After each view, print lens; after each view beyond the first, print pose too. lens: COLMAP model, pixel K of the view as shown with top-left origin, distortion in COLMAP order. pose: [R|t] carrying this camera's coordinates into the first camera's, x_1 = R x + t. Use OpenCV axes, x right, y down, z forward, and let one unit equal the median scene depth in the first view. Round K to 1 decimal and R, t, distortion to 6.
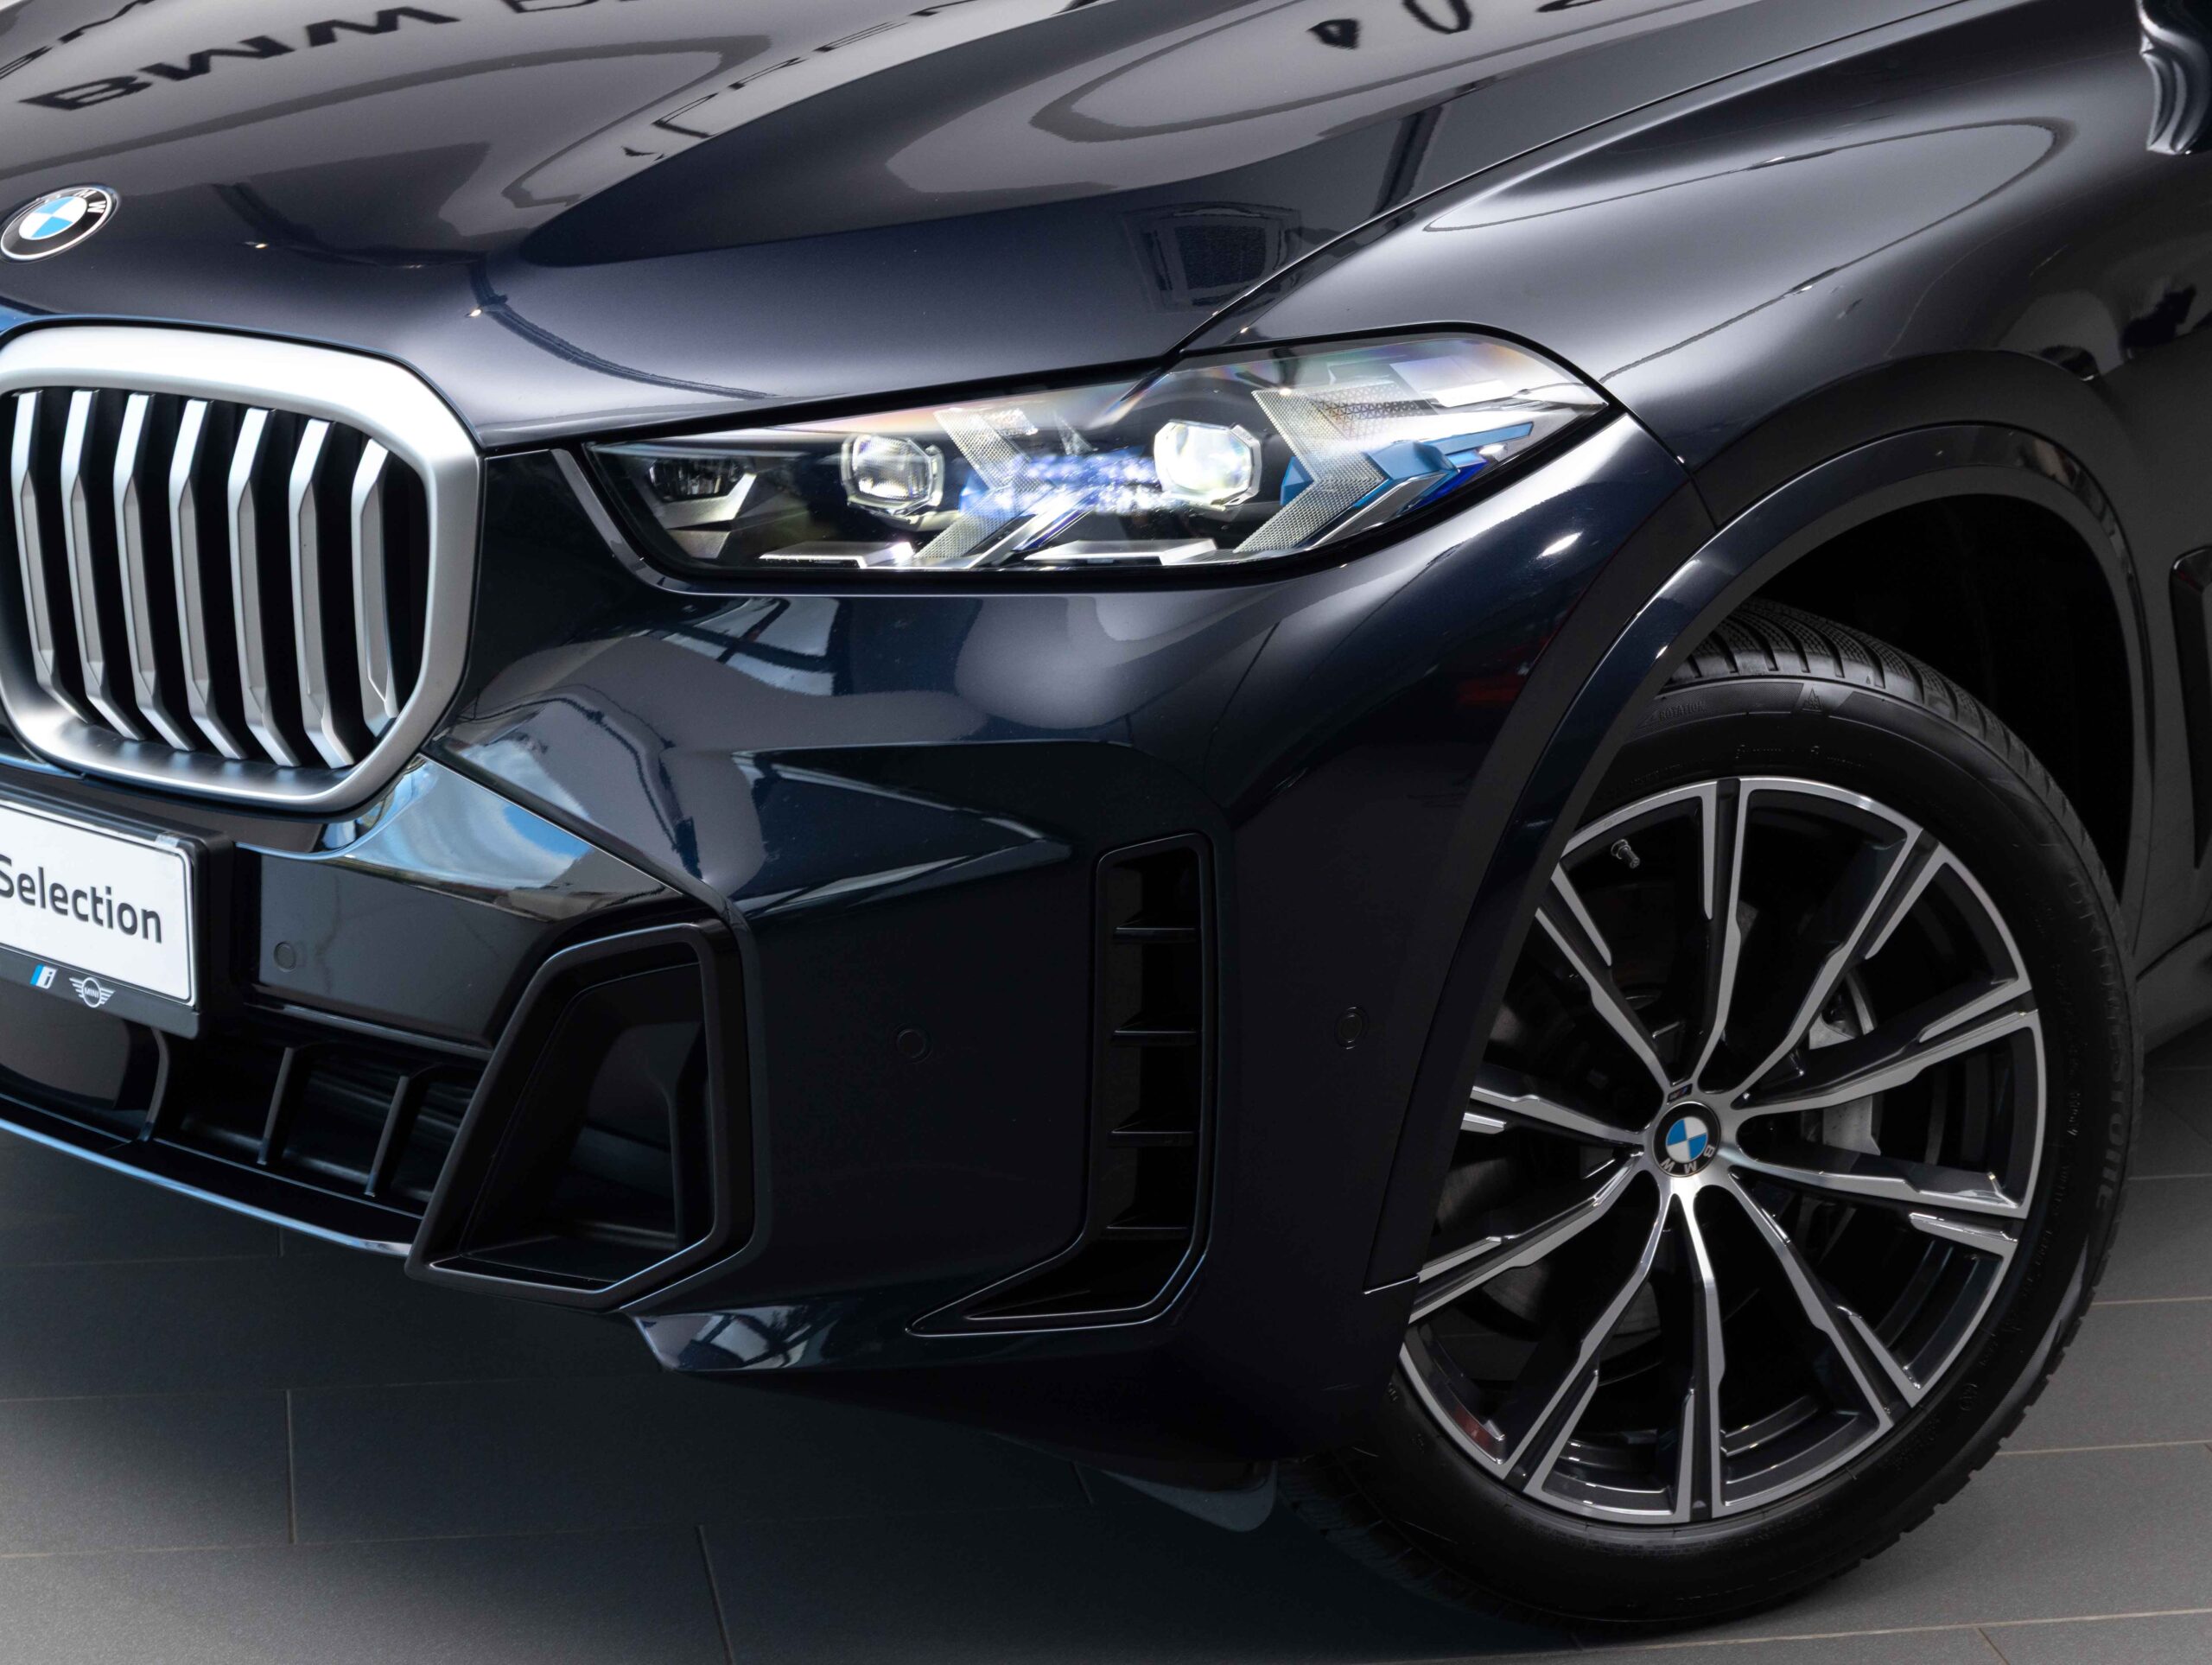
lens RADIAL K [[4337.7, 0, 1106.0], [0, 4337.7, 832.5], [0, 0, 1]] dist [-0.221090, -0.067602]
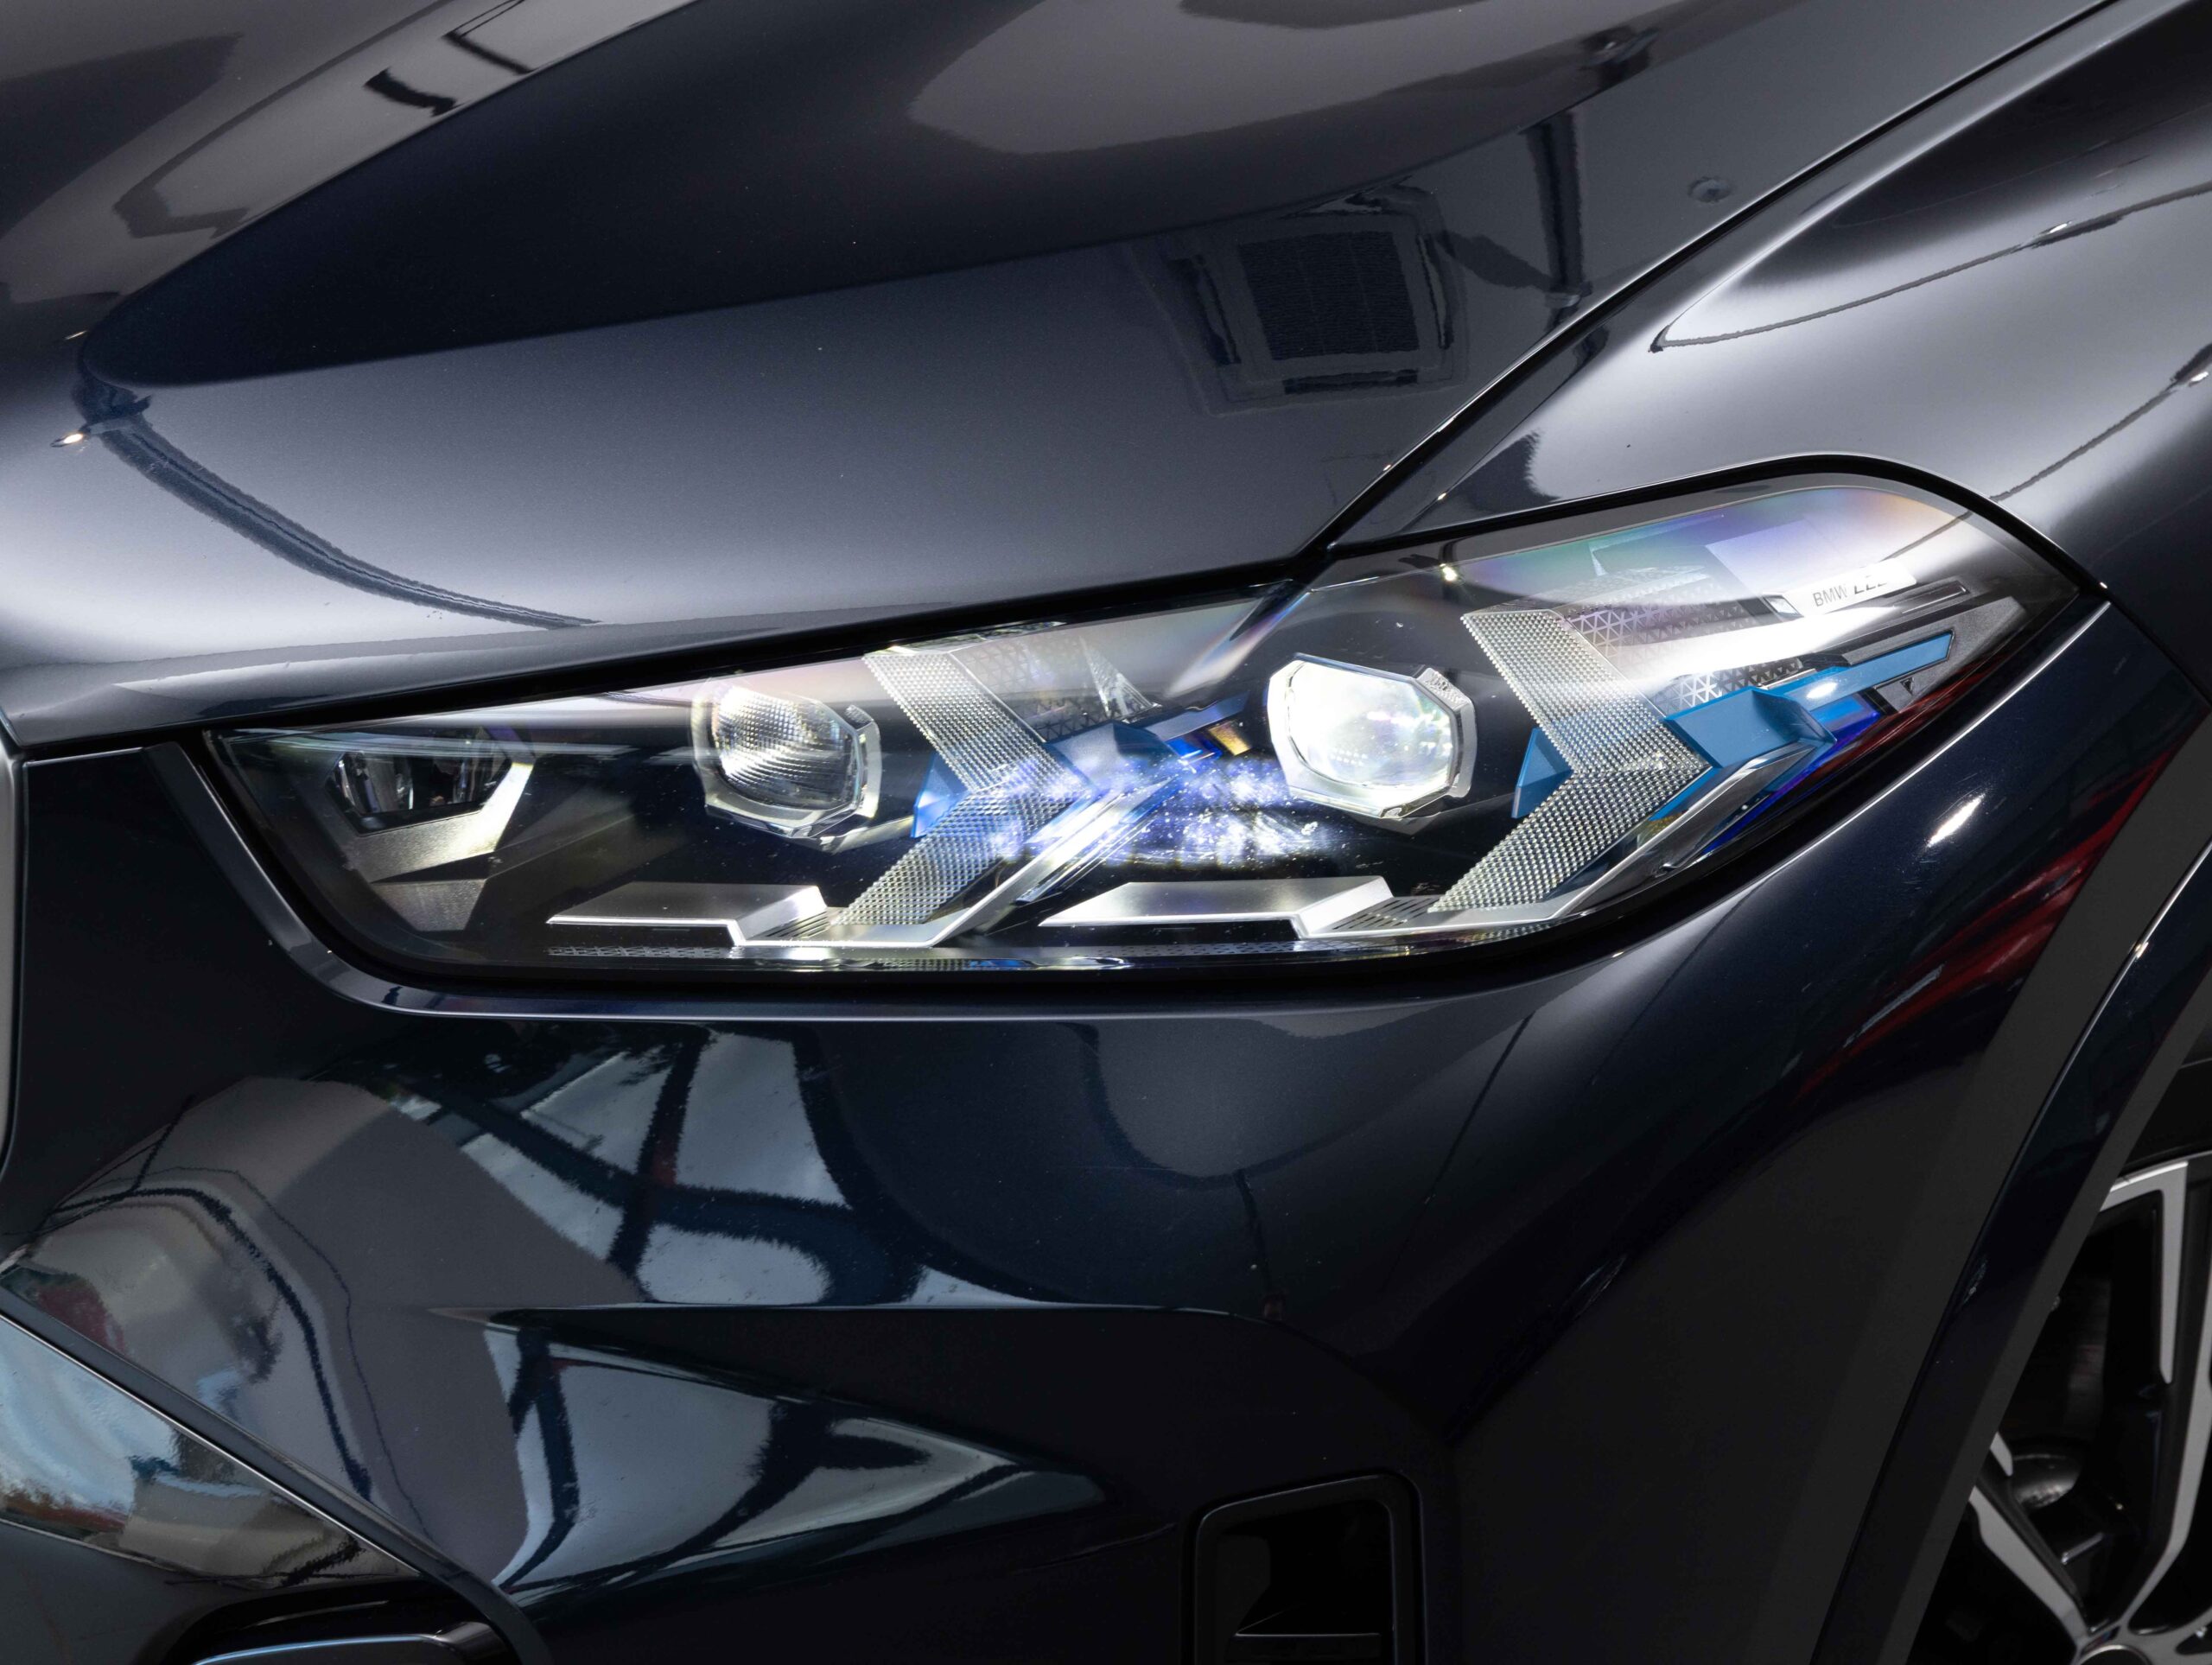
lens RADIAL K [[4889.0, 0, 1106.0], [0, 4889.0, 832.5], [0, 0, 1]] dist [0.056967, -0.765122]
pose [[0.999584, -0.024412, 0.015391, -0.019351], [0.024244, 0.999646, 0.010998, -0.081052], [-0.015654, -0.010620, 0.999821, 0.389825]]
